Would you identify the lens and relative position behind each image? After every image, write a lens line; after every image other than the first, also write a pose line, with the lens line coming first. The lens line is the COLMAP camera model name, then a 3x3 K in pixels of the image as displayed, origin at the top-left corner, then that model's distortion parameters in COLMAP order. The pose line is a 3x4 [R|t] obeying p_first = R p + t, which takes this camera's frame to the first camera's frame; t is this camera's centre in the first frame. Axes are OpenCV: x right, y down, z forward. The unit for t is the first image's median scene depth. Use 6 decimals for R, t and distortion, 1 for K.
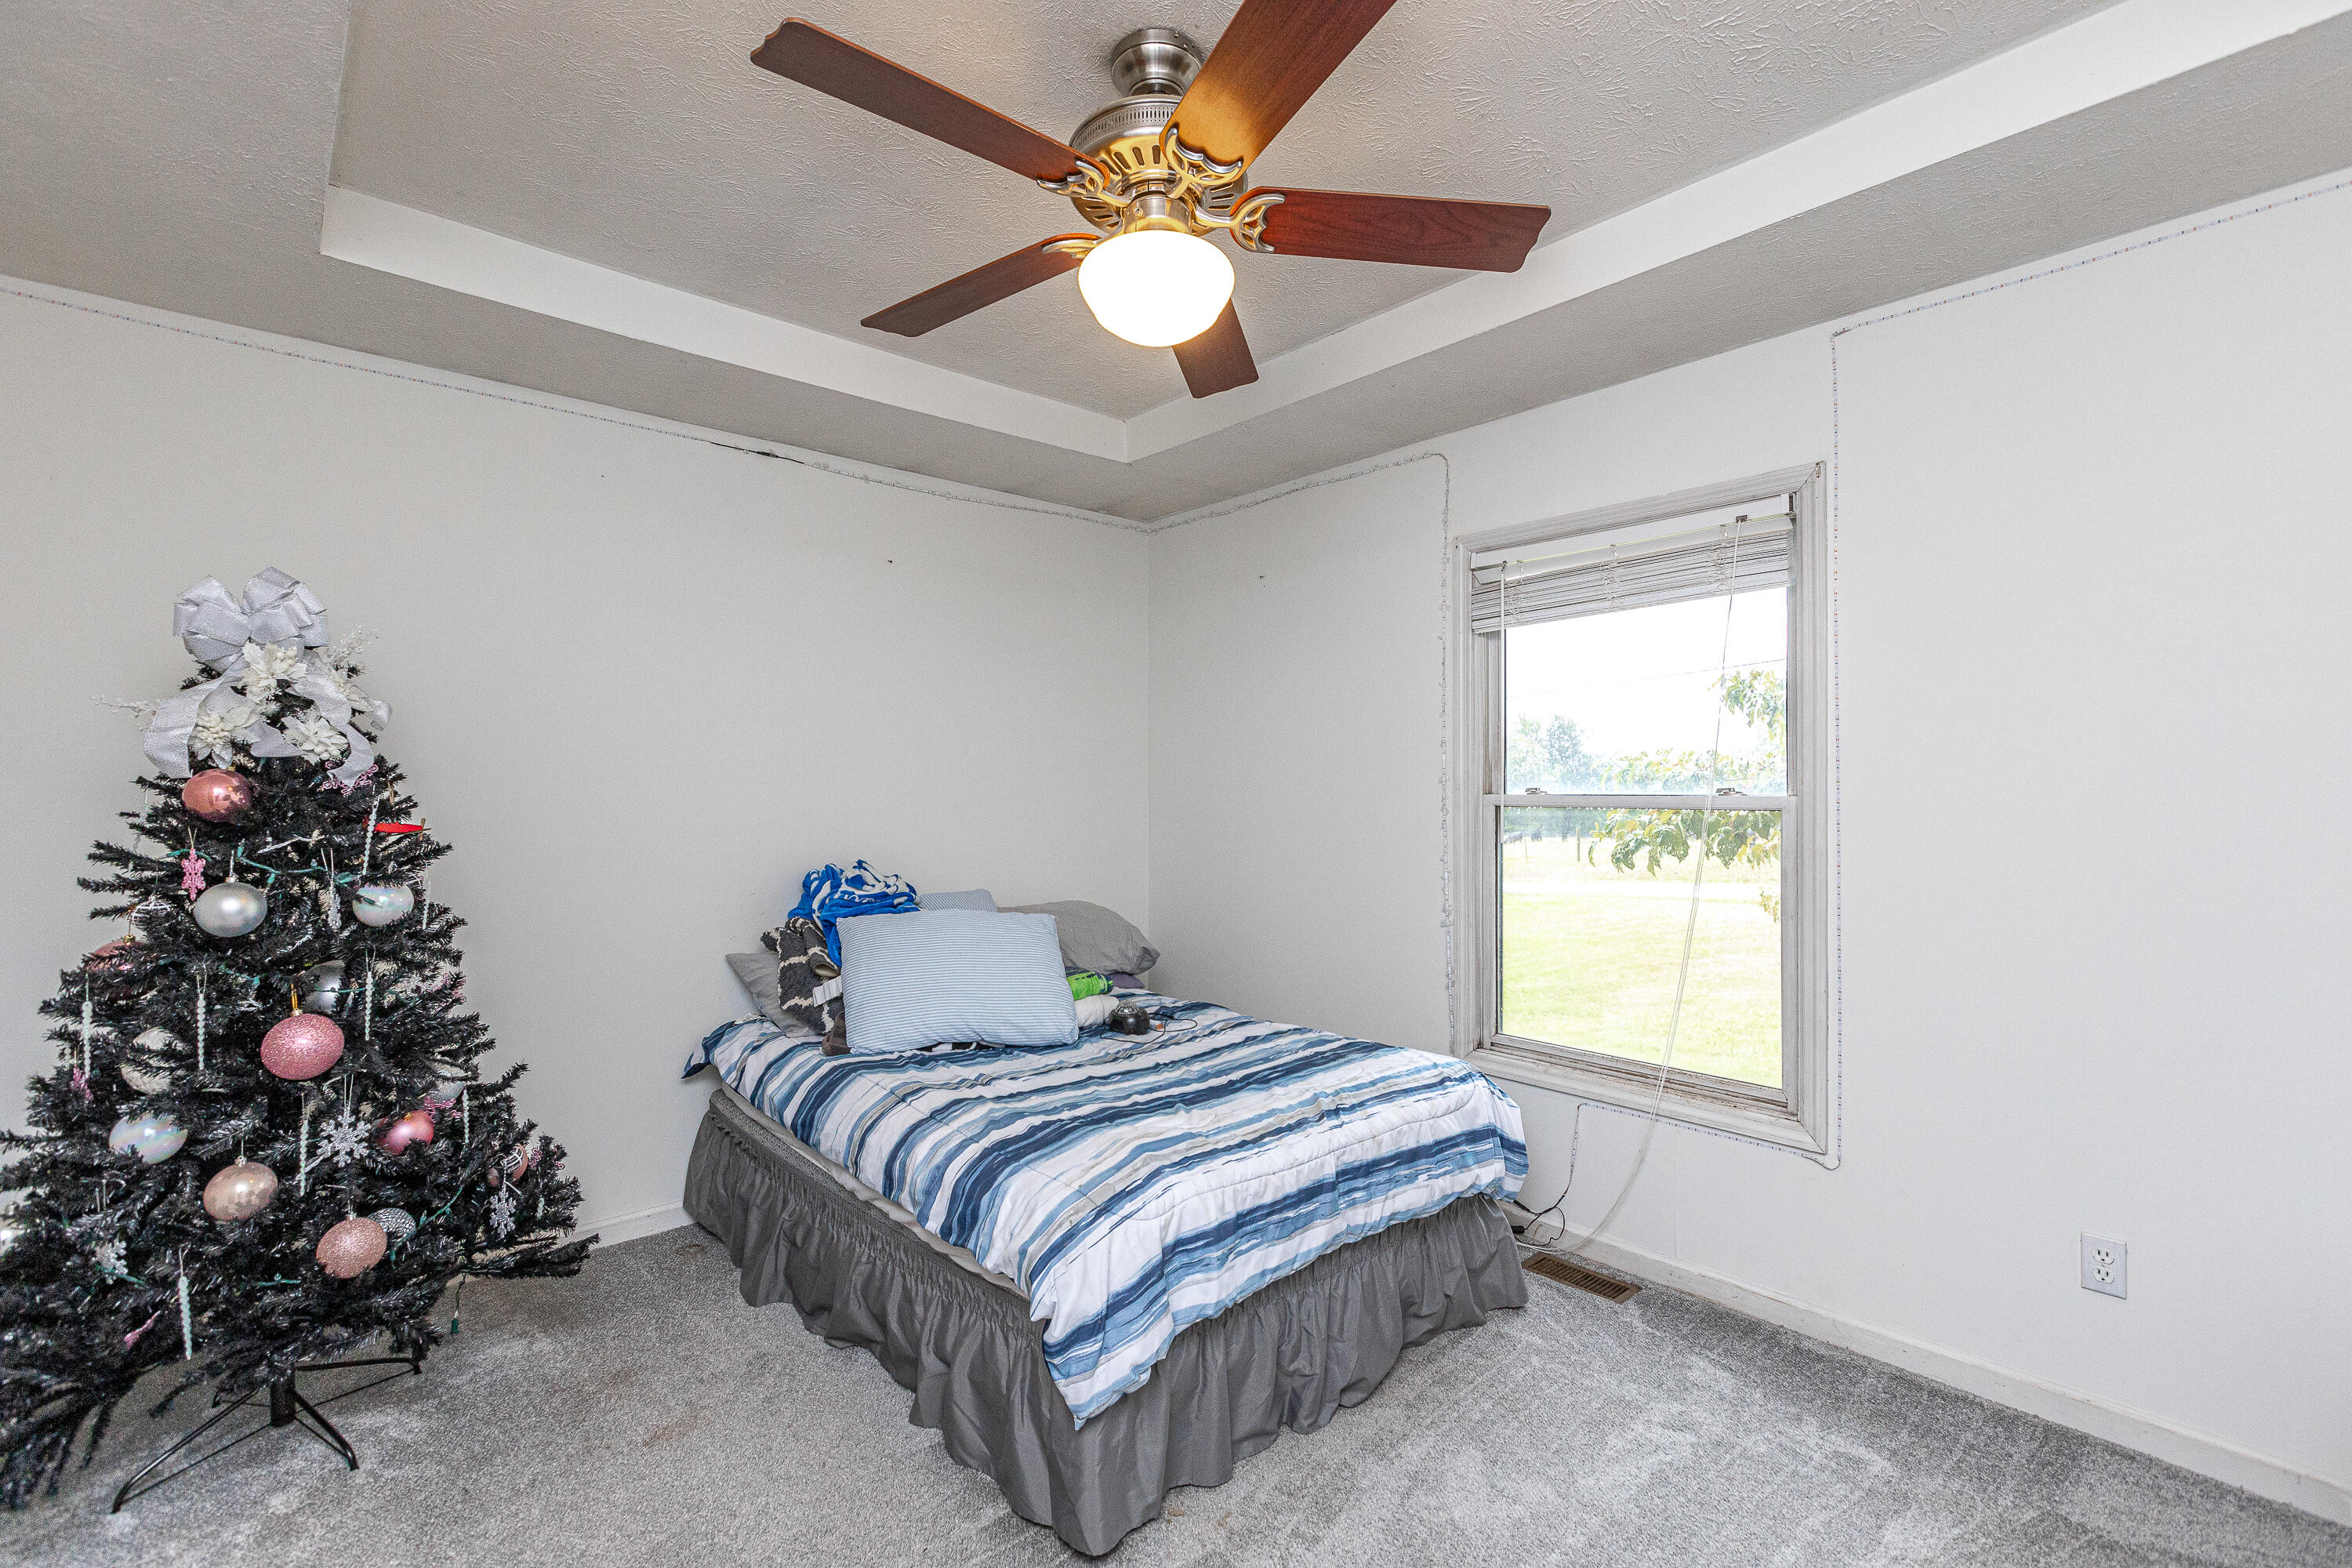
lens RADIAL K [[1068.4, 0, 1175.8], [0, 1068.4, 783.2], [0, 0, 1]] dist [0.004601, -0.000297]
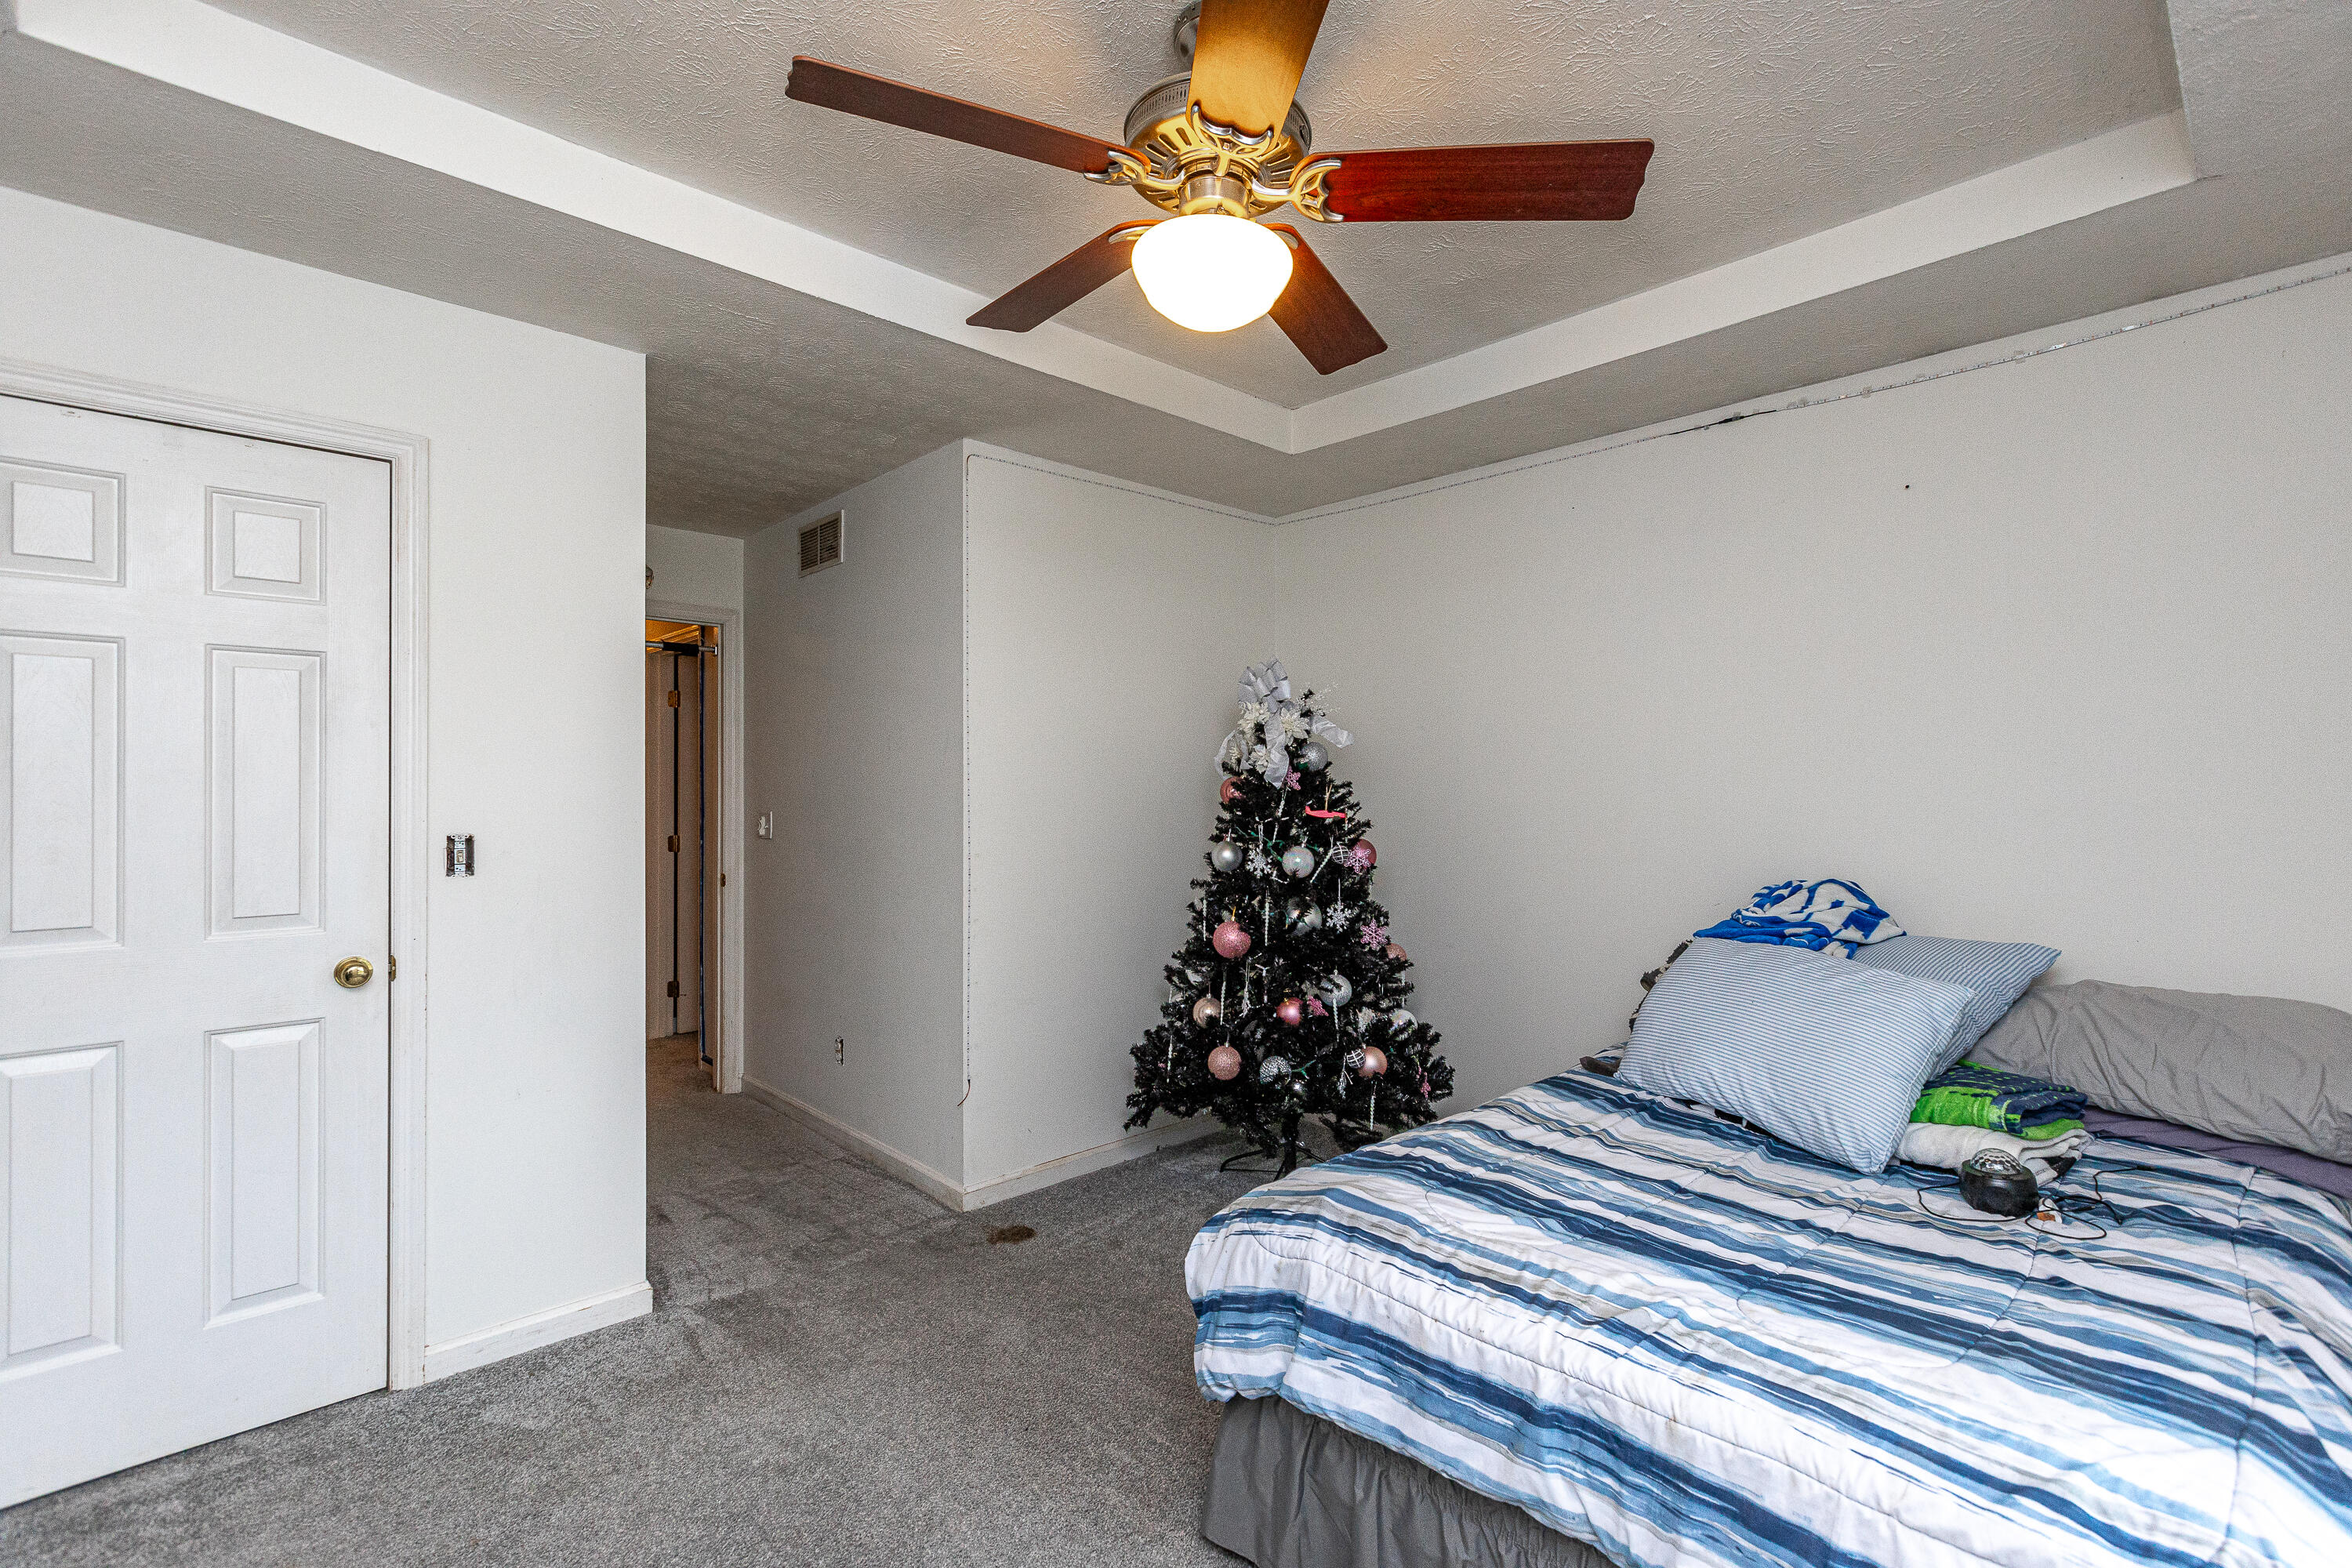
lens RADIAL K [[1068.4, 0, 1175.8], [0, 1068.4, 786.8], [0, 0, 1]] dist [0.004601, -0.000297]
pose [[0.016585, -0.002510, -0.999859, 0.715493], [-0.000069, 0.999997, -0.002512, 0.006663], [0.999862, 0.000111, 0.016585, 0.717457]]
